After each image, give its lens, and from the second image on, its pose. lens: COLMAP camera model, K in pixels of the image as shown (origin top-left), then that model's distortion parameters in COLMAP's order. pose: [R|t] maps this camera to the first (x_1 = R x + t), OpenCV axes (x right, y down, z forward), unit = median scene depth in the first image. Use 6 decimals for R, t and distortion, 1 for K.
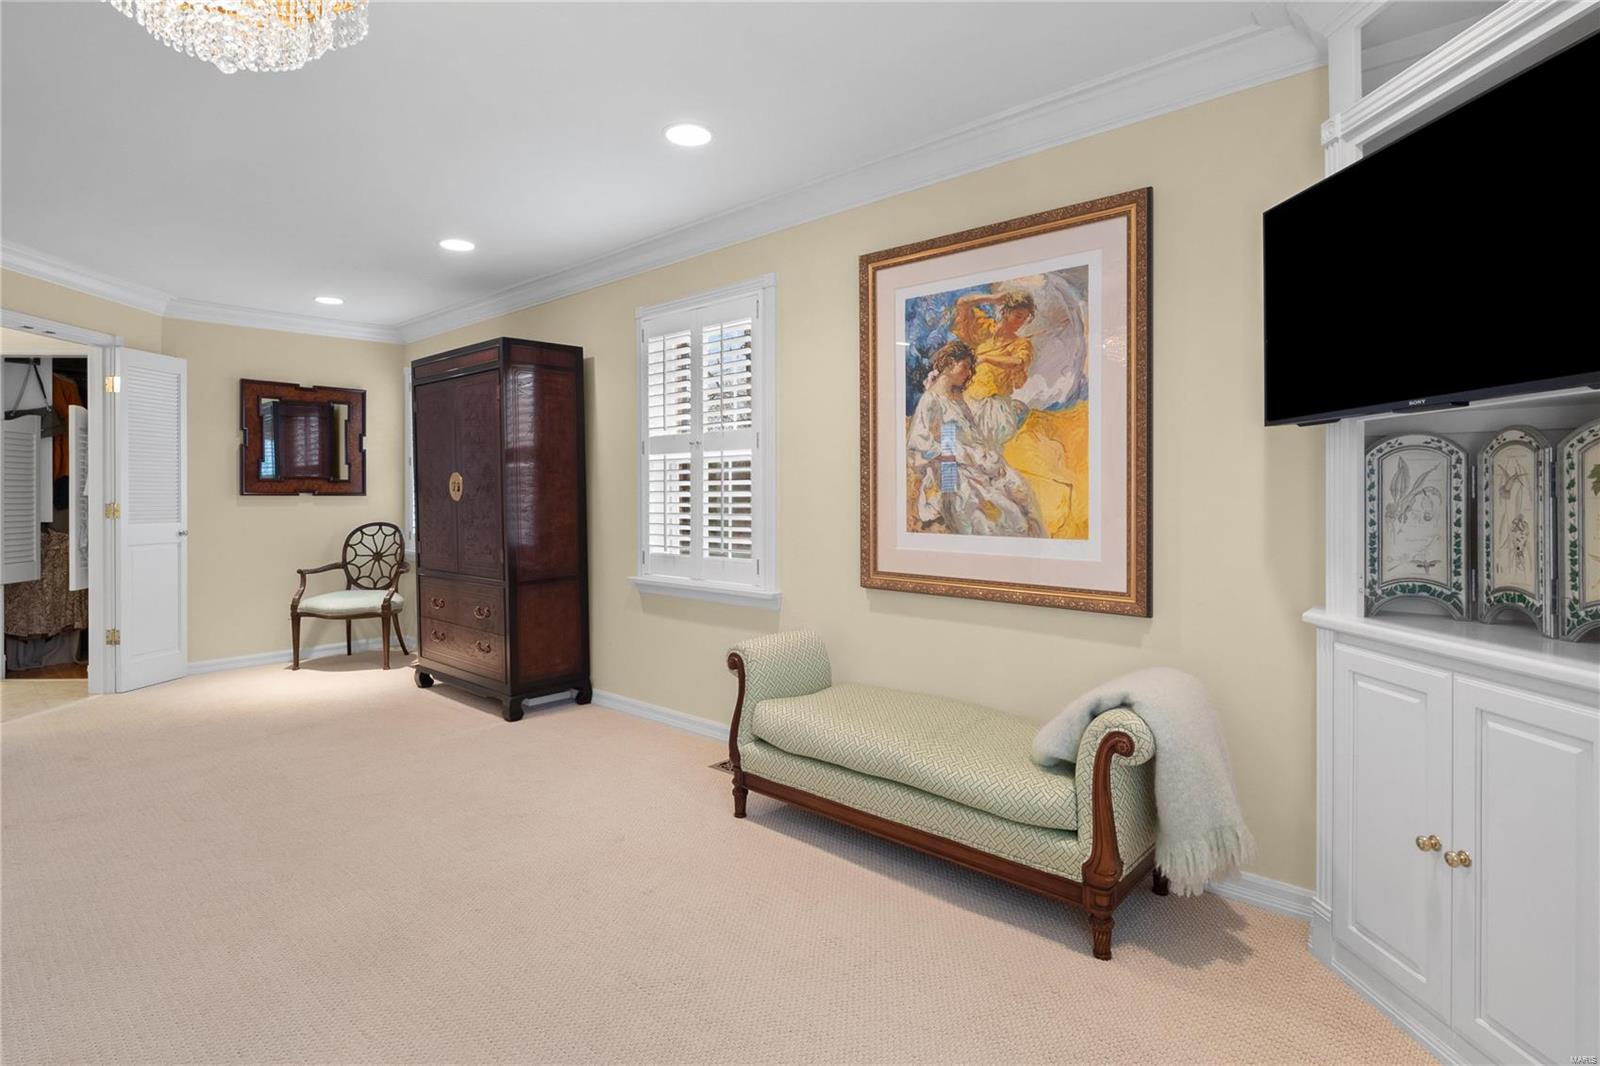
lens RADIAL K [[776.9, 0, 775.4], [0, 776.9, 496.8], [0, 0, 1]] dist [-0.003990, -0.001317]
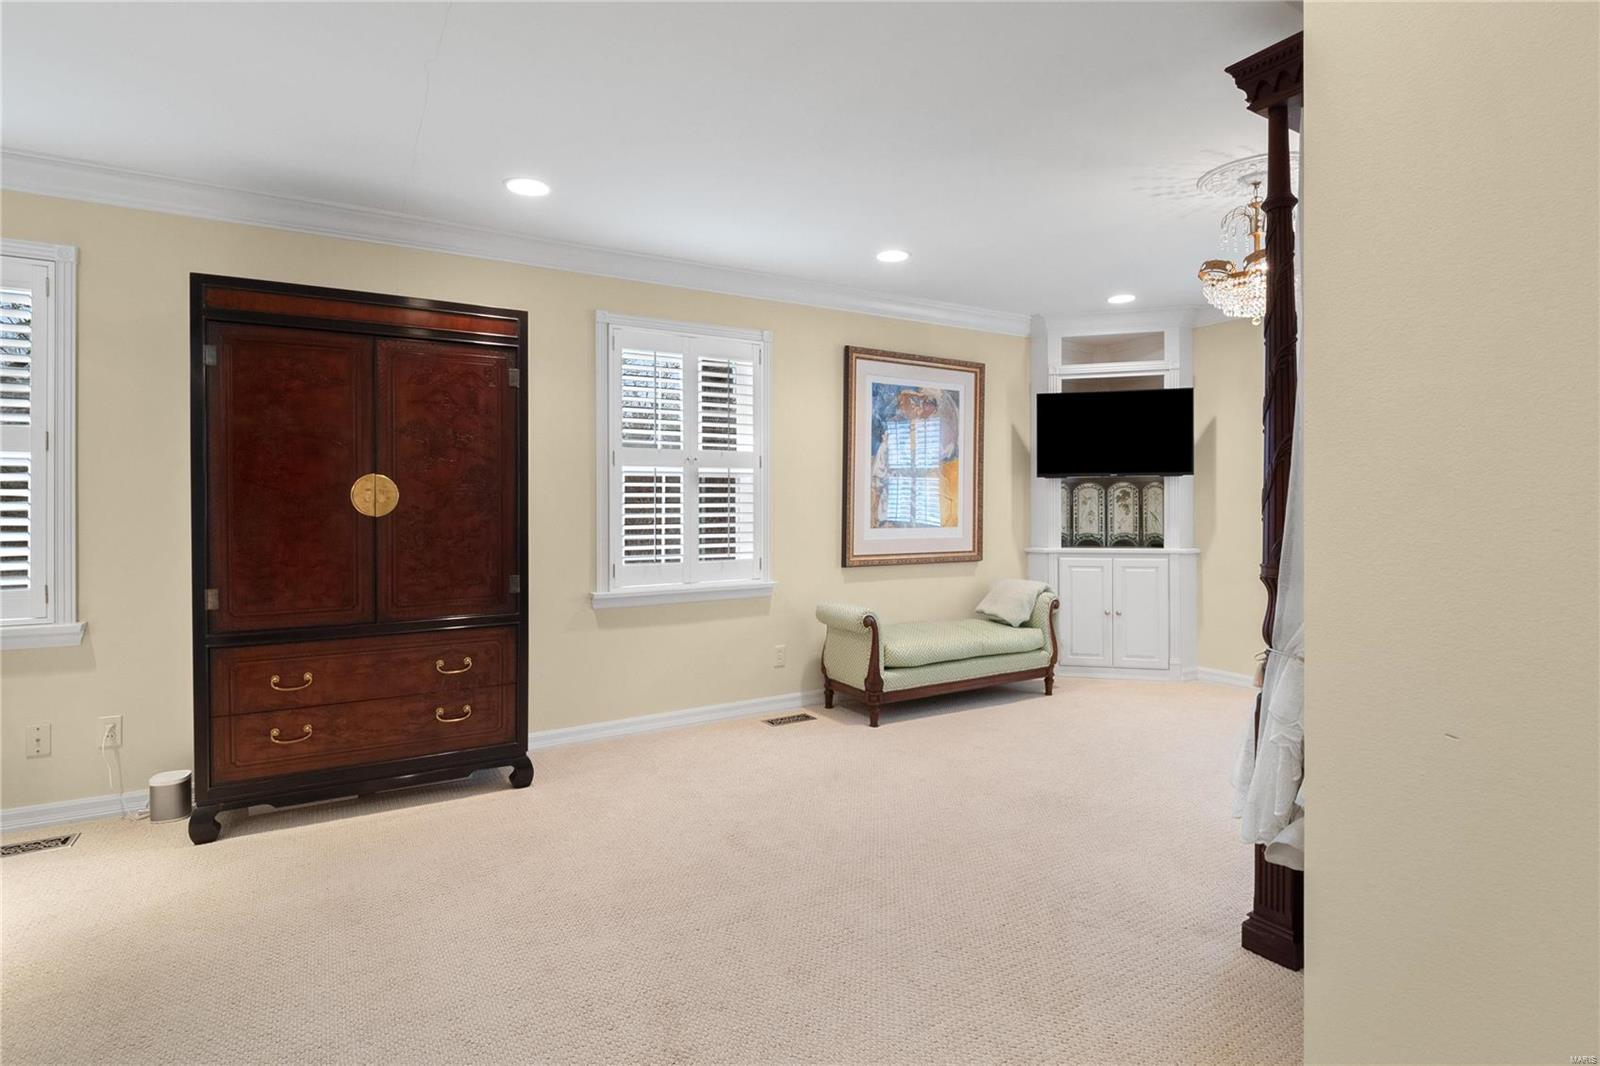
lens RADIAL K [[776.9, 0, 797.2], [0, 776.9, 517.8], [0, 0, 1]] dist [-0.003990, -0.001317]
pose [[0.318827, -0.007326, 0.947784, -1.409262], [0.013980, 0.999898, 0.003026, 0.016647], [-0.947710, 0.012285, 0.318897, 0.648570]]
